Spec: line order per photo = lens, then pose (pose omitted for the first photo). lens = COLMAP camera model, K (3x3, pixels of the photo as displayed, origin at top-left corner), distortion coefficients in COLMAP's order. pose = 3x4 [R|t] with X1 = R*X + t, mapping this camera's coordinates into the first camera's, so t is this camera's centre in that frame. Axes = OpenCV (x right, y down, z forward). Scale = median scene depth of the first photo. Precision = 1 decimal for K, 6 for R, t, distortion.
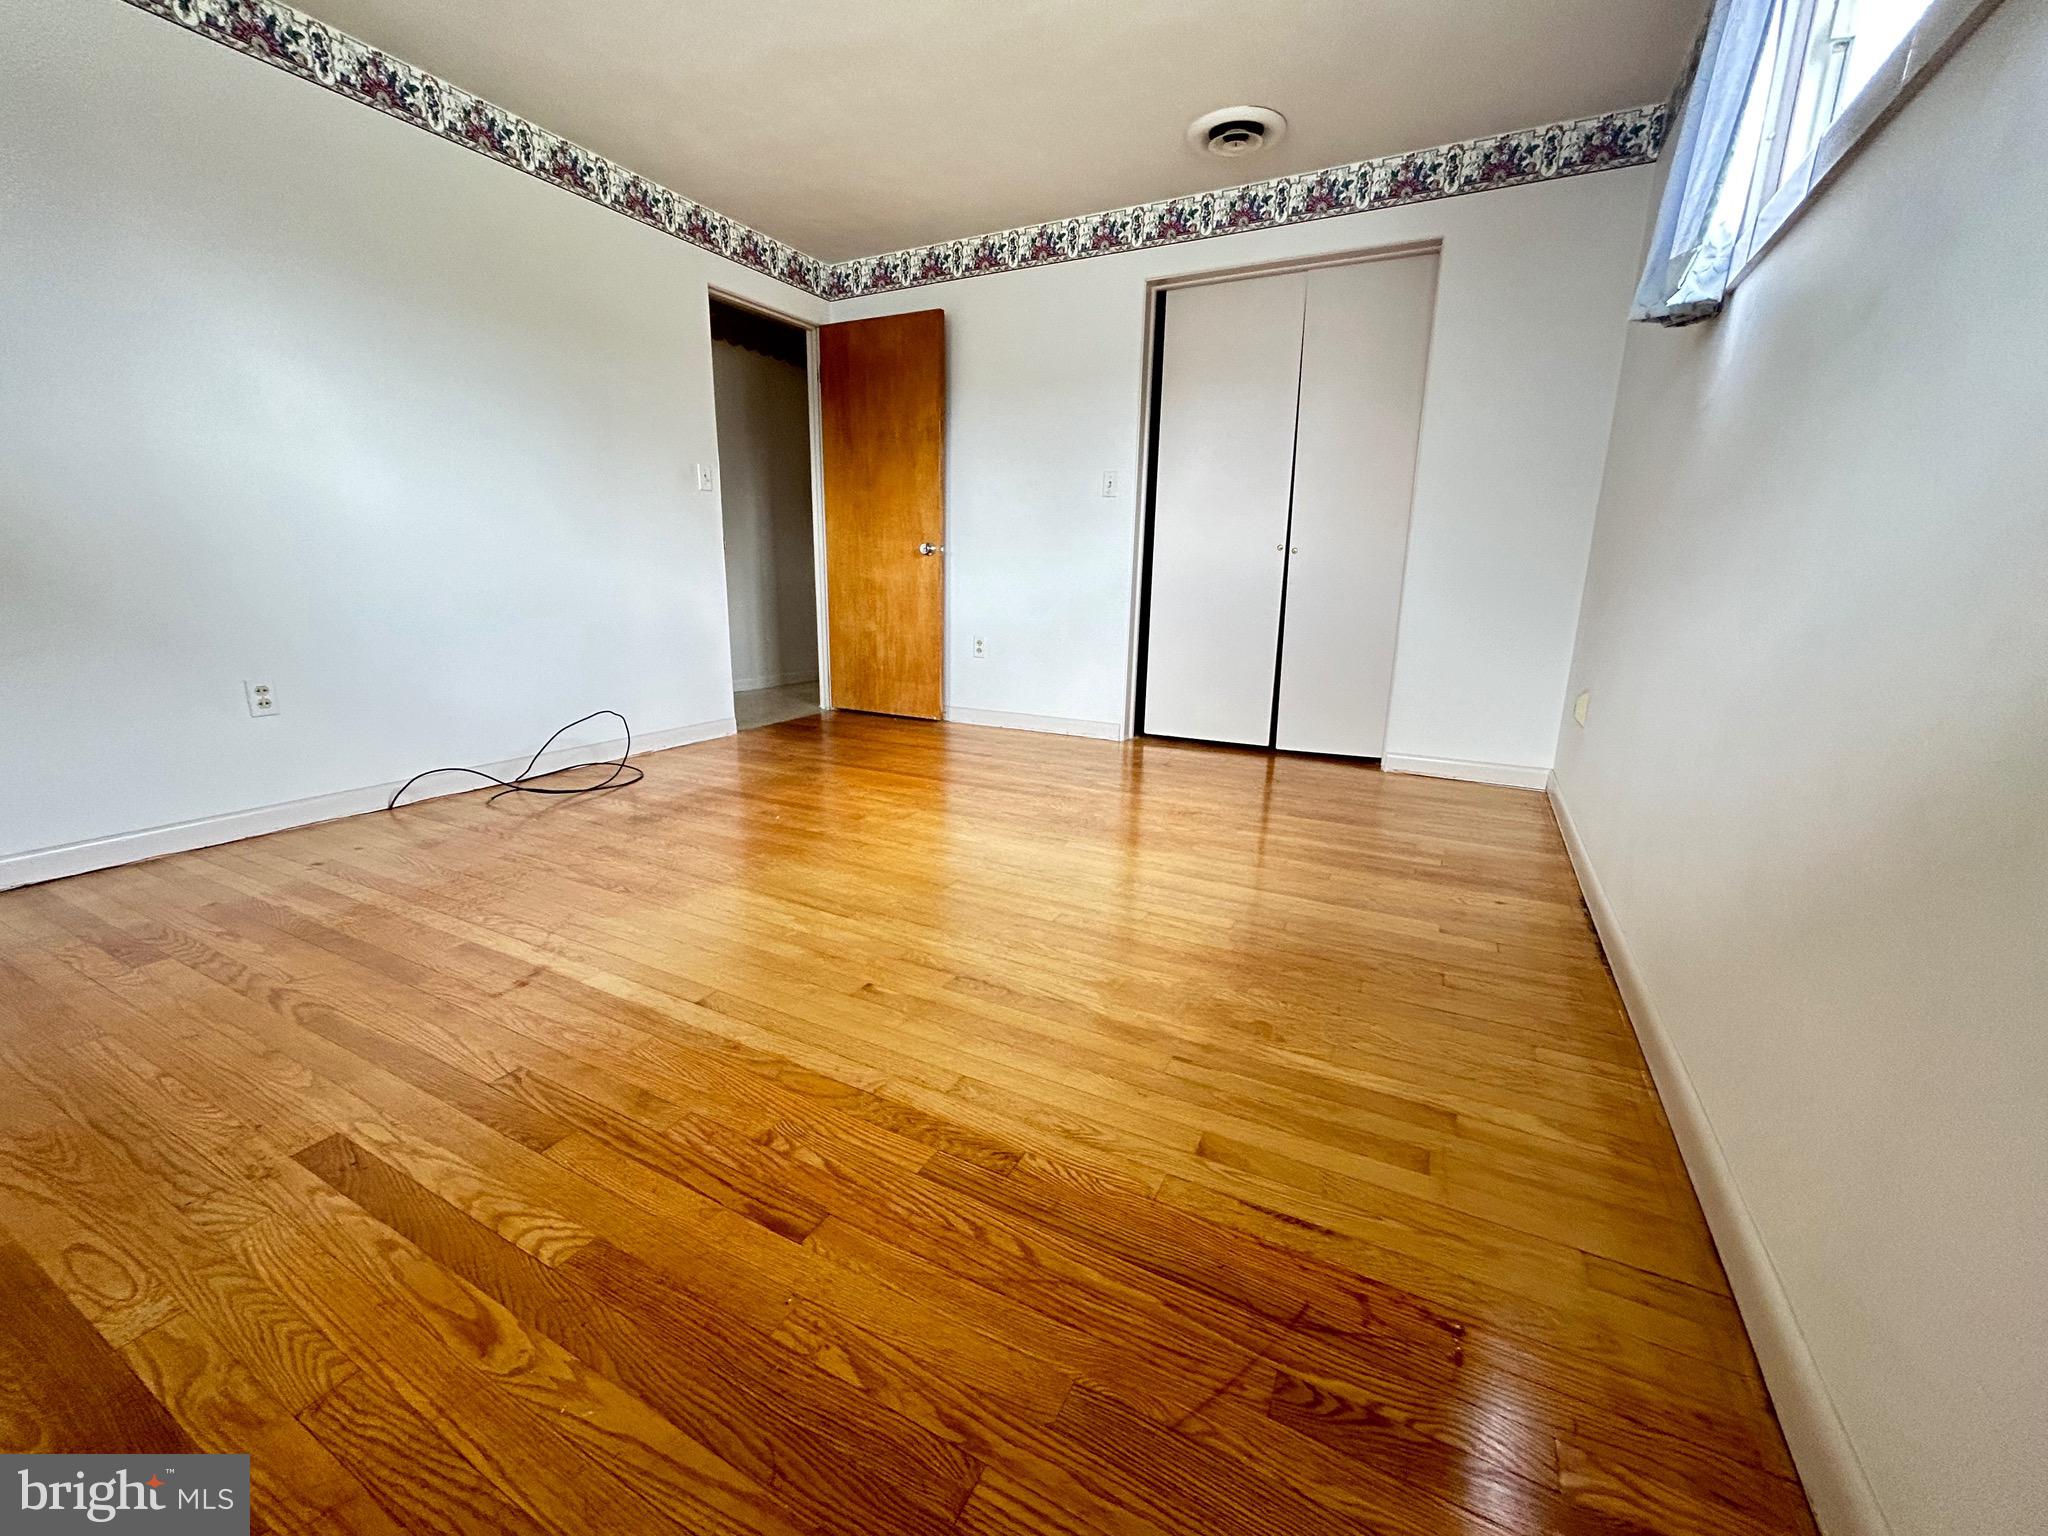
lens RADIAL K [[828.1, 0, 1020.6], [0, 828.1, 763.3], [0, 0, 1]] dist [0.000187, -0.000001]
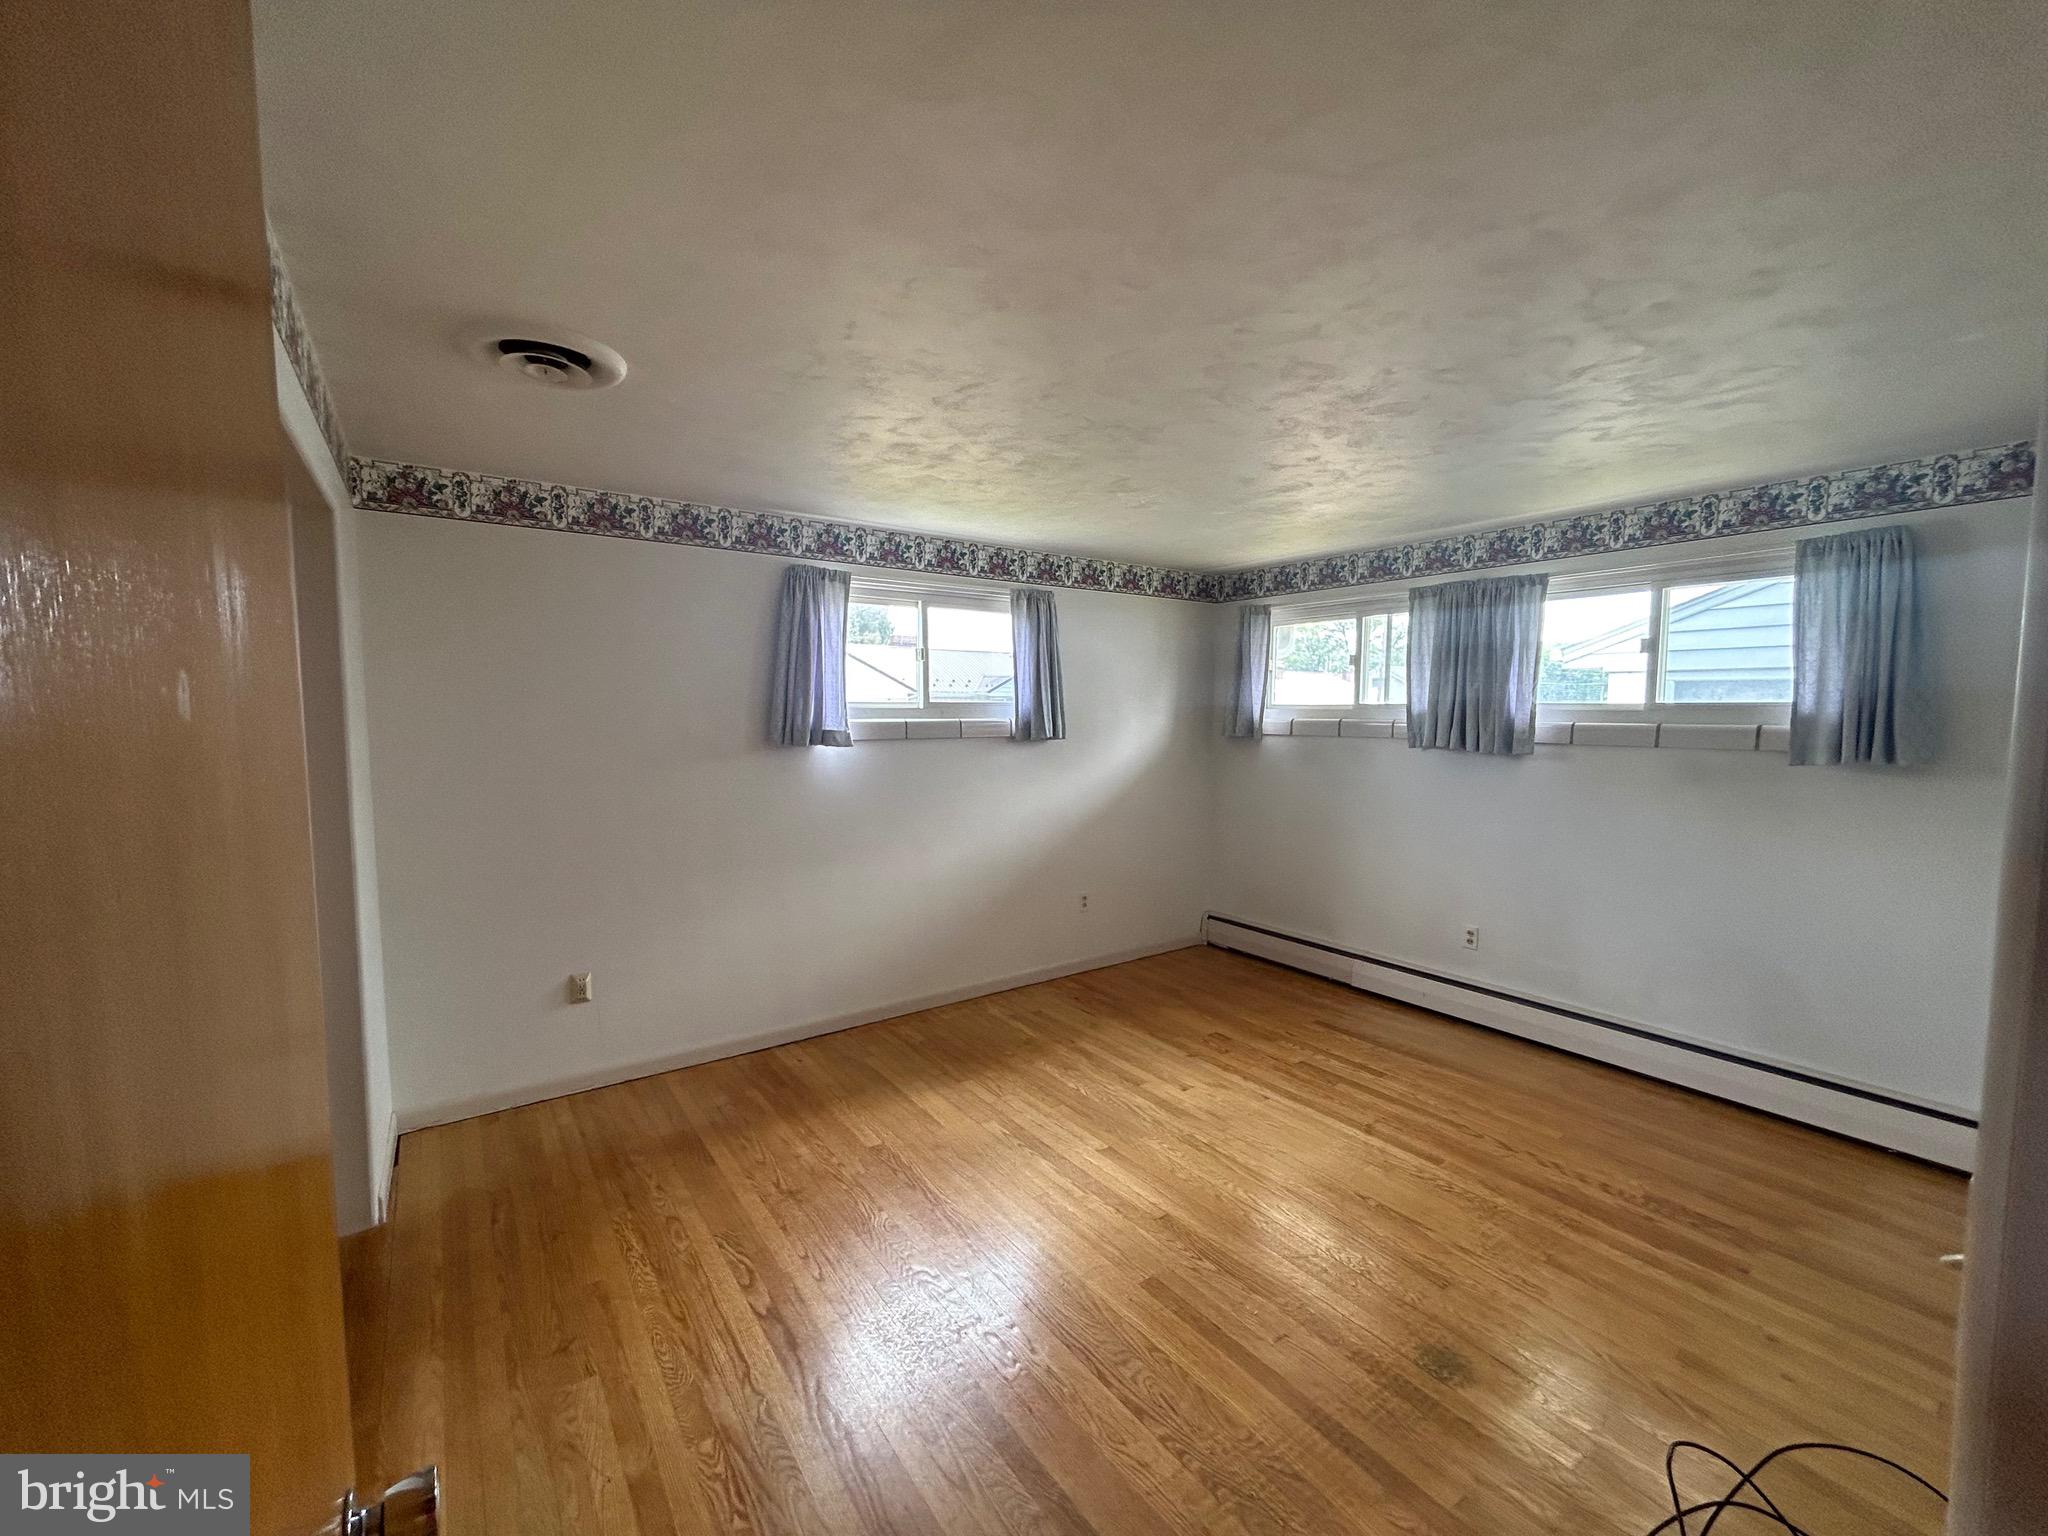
lens RADIAL K [[828.1, 0, 1028.3], [0, 828.1, 770.6], [0, 0, 1]] dist [0.000187, -0.000001]
pose [[-0.891477, -0.048115, 0.450504, -0.707450], [0.089314, 0.956170, 0.278859, -1.047322], [-0.444175, 0.288832, -0.848106, 2.627540]]
